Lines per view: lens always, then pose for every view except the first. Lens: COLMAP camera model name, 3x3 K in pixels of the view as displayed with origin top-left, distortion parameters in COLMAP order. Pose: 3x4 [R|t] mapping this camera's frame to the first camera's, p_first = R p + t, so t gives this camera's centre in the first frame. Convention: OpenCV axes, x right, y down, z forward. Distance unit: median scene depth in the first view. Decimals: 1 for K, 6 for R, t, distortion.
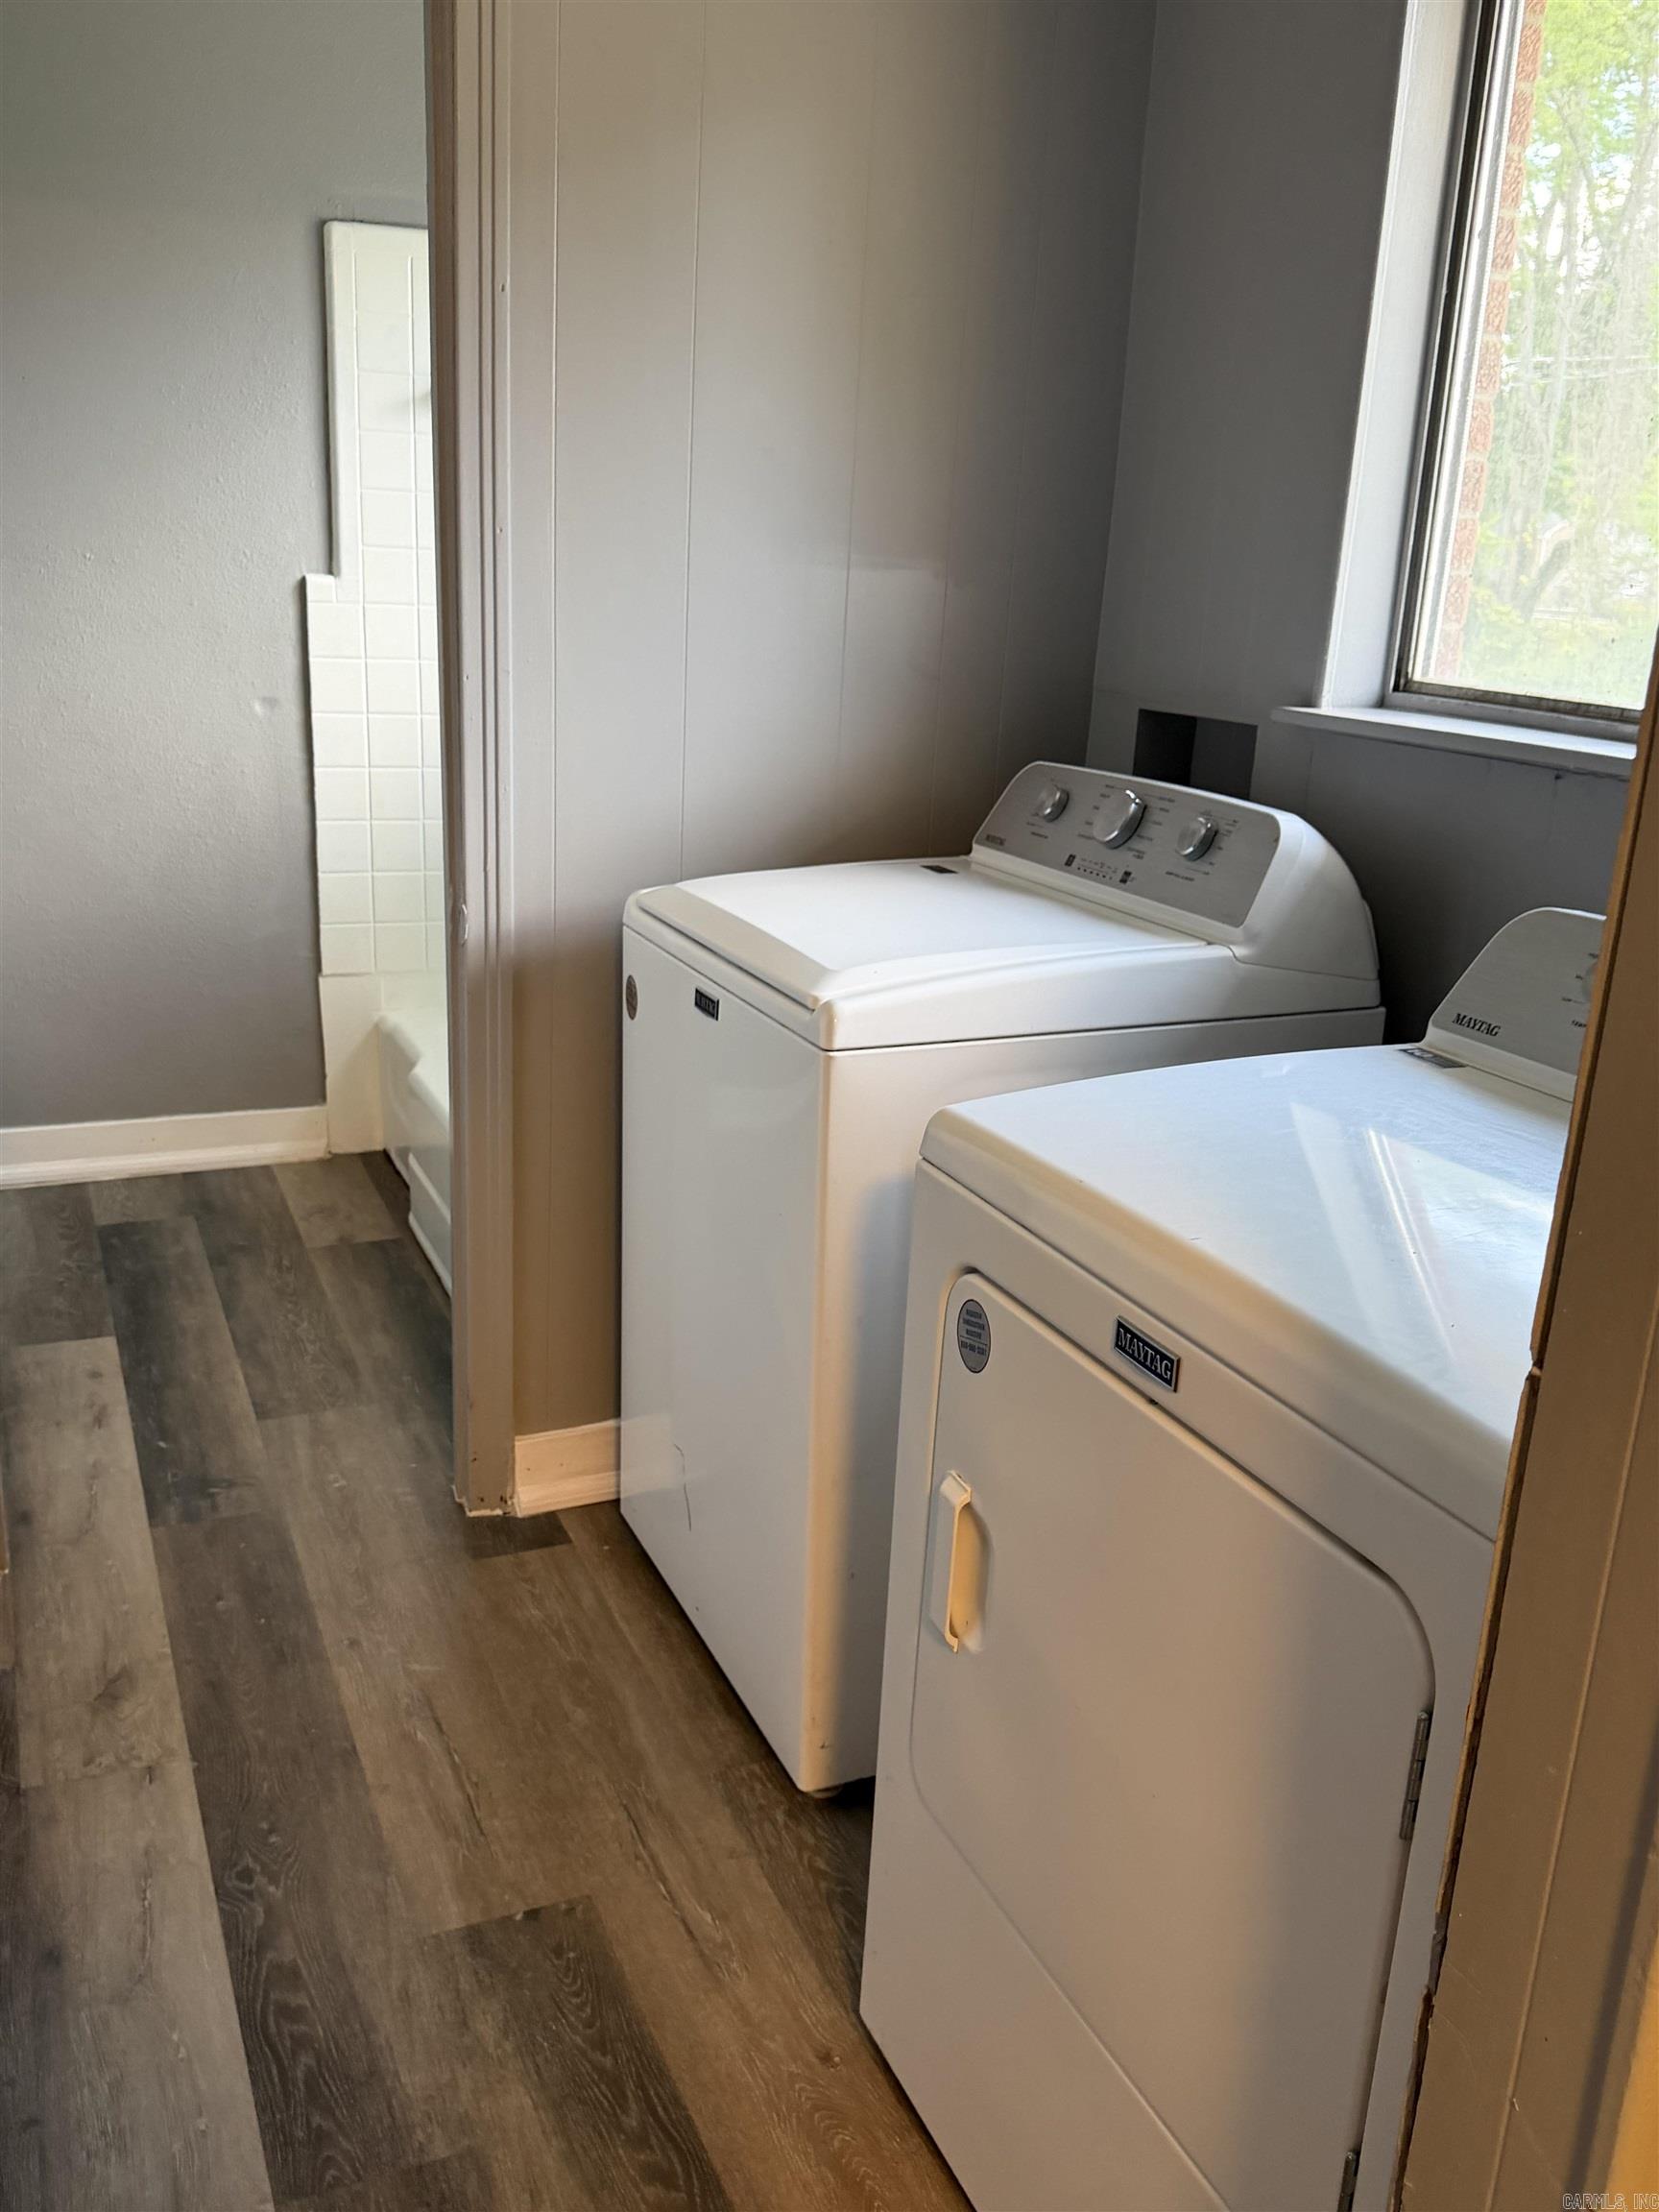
lens RADIAL K [[1885.8, 0, 829.5], [0, 1885.8, 1106.0], [0, 0, 1]] dist [0.163125, -0.363831]
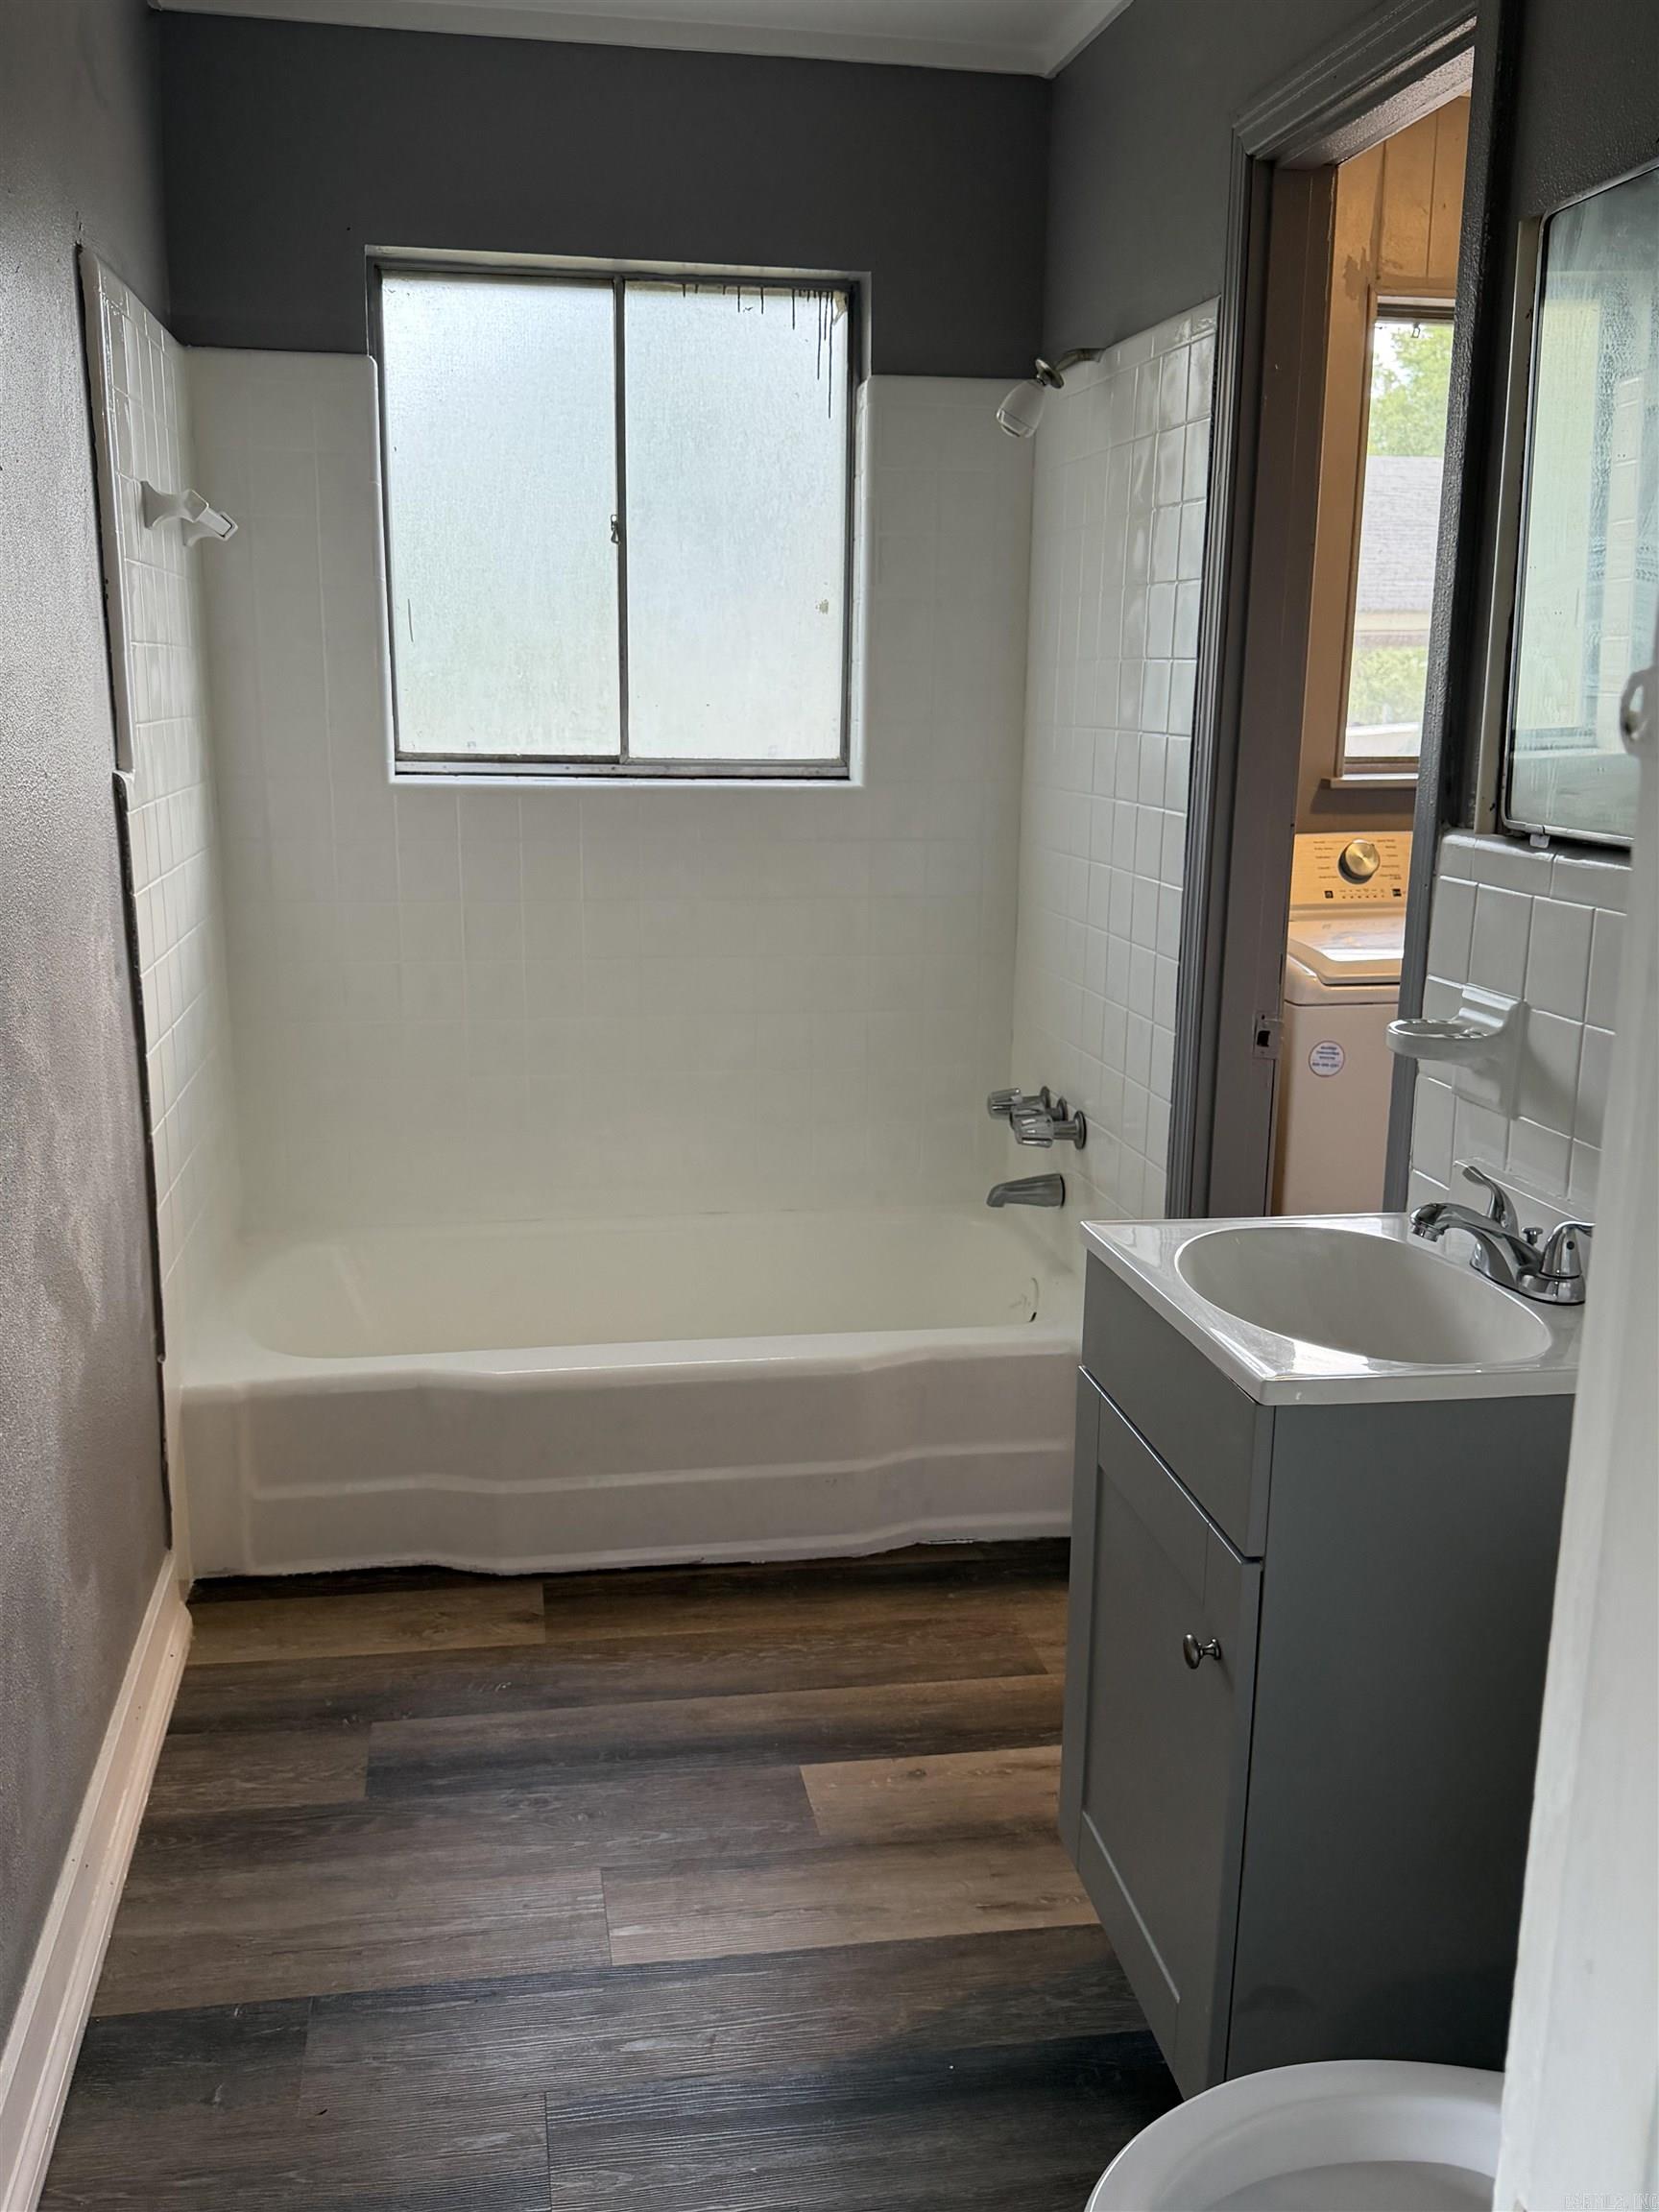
lens RADIAL K [[1885.8, 0, 829.5], [0, 1885.8, 1106.0], [0, 0, 1]] dist [0.163125, -0.363831]
pose [[0.223945, -0.249341, 0.942166, -0.929015], [0.277856, 0.942934, 0.183500, -0.234291], [-0.934155, 0.220692, 0.280446, 0.671461]]
